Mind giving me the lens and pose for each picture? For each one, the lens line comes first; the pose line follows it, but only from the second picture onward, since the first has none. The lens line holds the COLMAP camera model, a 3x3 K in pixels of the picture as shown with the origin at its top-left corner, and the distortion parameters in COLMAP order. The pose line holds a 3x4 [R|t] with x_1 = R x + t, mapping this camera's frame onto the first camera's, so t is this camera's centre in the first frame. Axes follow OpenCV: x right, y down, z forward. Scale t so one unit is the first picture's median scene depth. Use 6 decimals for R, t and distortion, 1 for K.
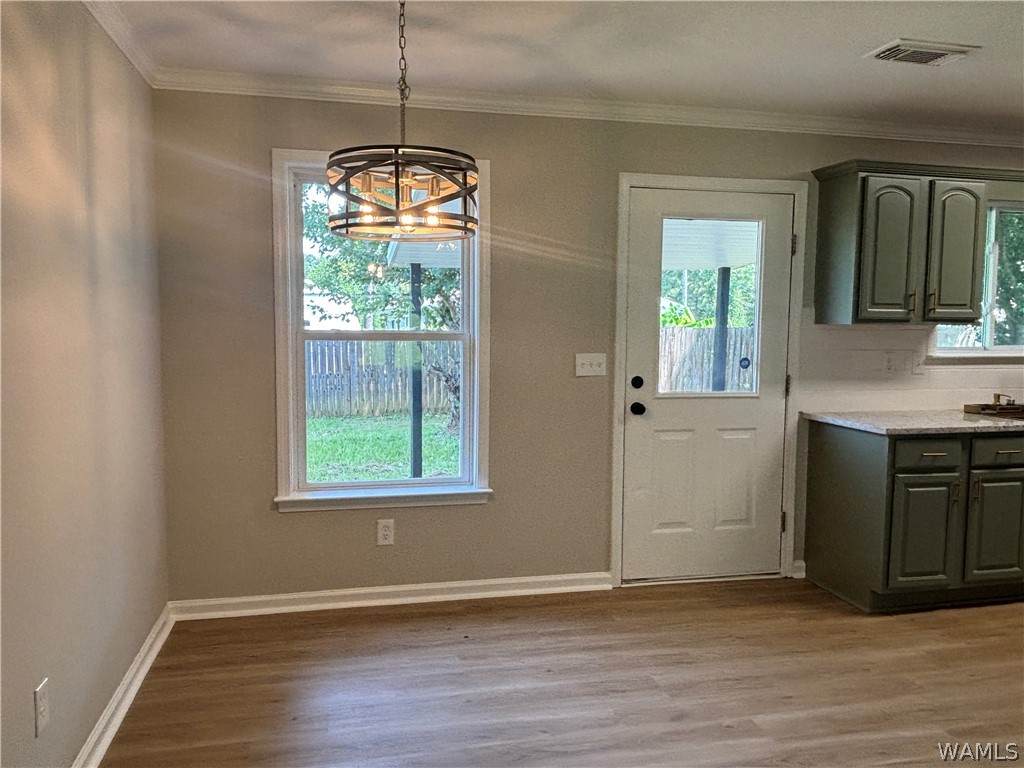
lens RADIAL K [[766.3, 0, 499.8], [0, 766.3, 381.1], [0, 0, 1]] dist [0.041448, -0.081795]
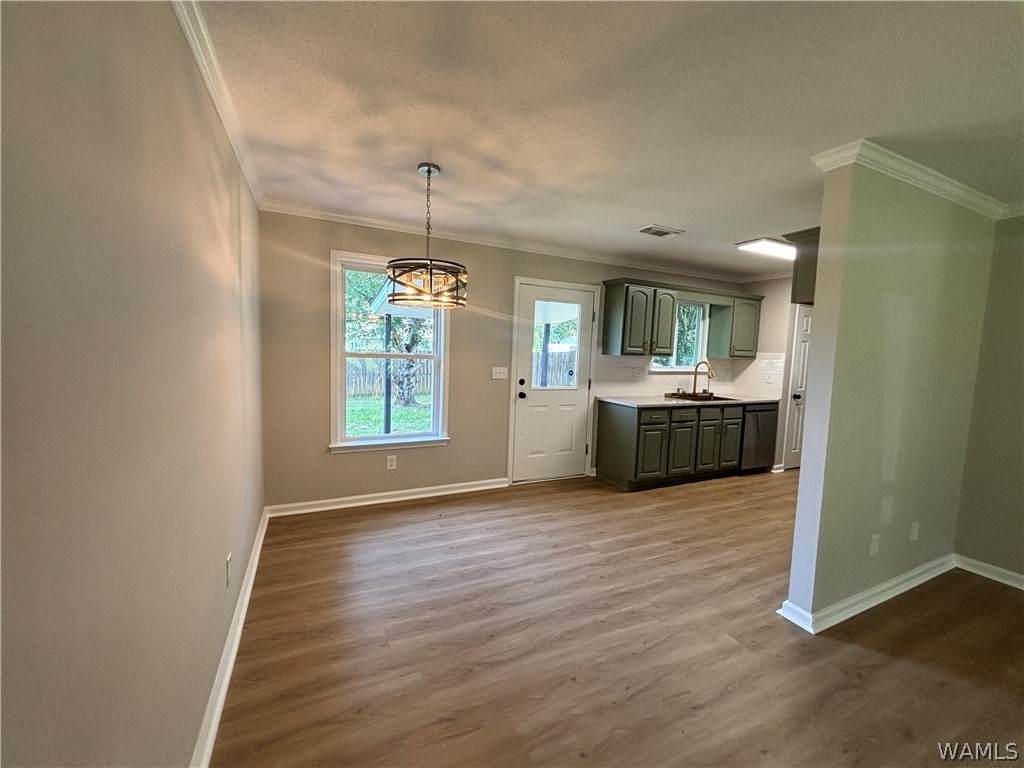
lens RADIAL K [[409.4, 0, 506.5], [0, 409.4, 382.7], [0, 0, 1]] dist [0.001304, -0.000259]
pose [[0.972463, 0.006398, 0.232967, -0.111823], [-0.009042, 0.999906, 0.010285, -0.007561], [-0.232880, -0.012108, 0.972430, -0.021449]]
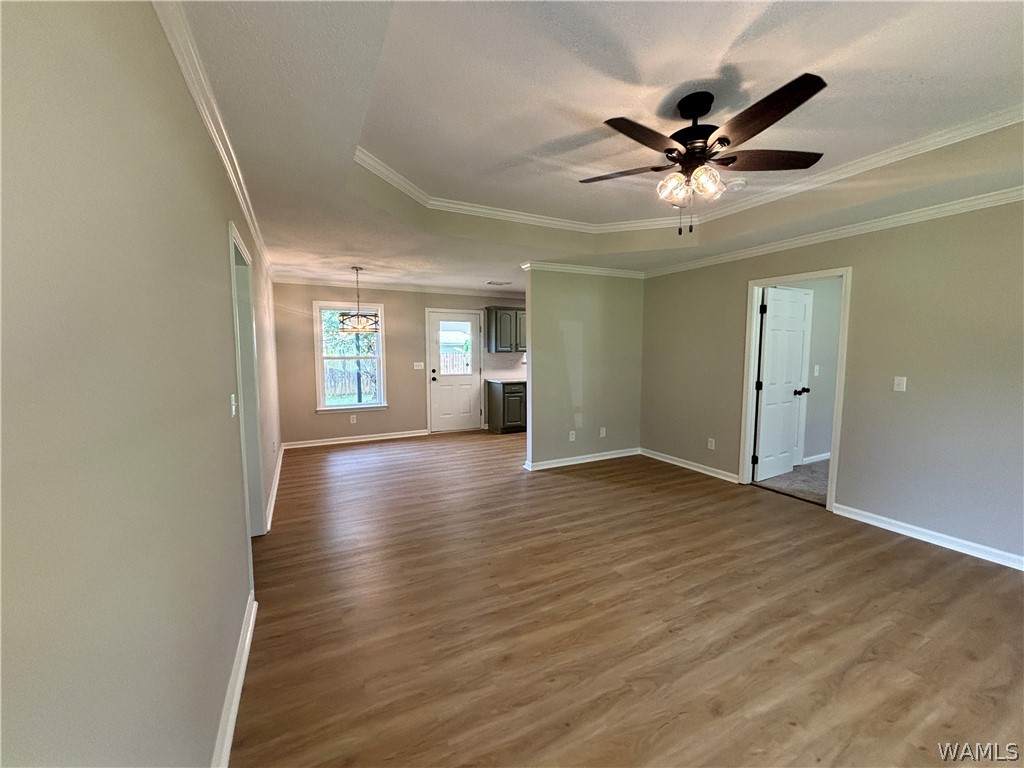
lens RADIAL K [[410.3, 0, 516.0], [0, 410.3, 384.7], [0, 0, 1]] dist [0.002863, 0.000135]
pose [[0.962850, -0.032357, 0.268091, 0.048444], [0.029533, 0.999458, 0.014560, 0.047785], [-0.268417, -0.006102, 0.963283, -0.830819]]
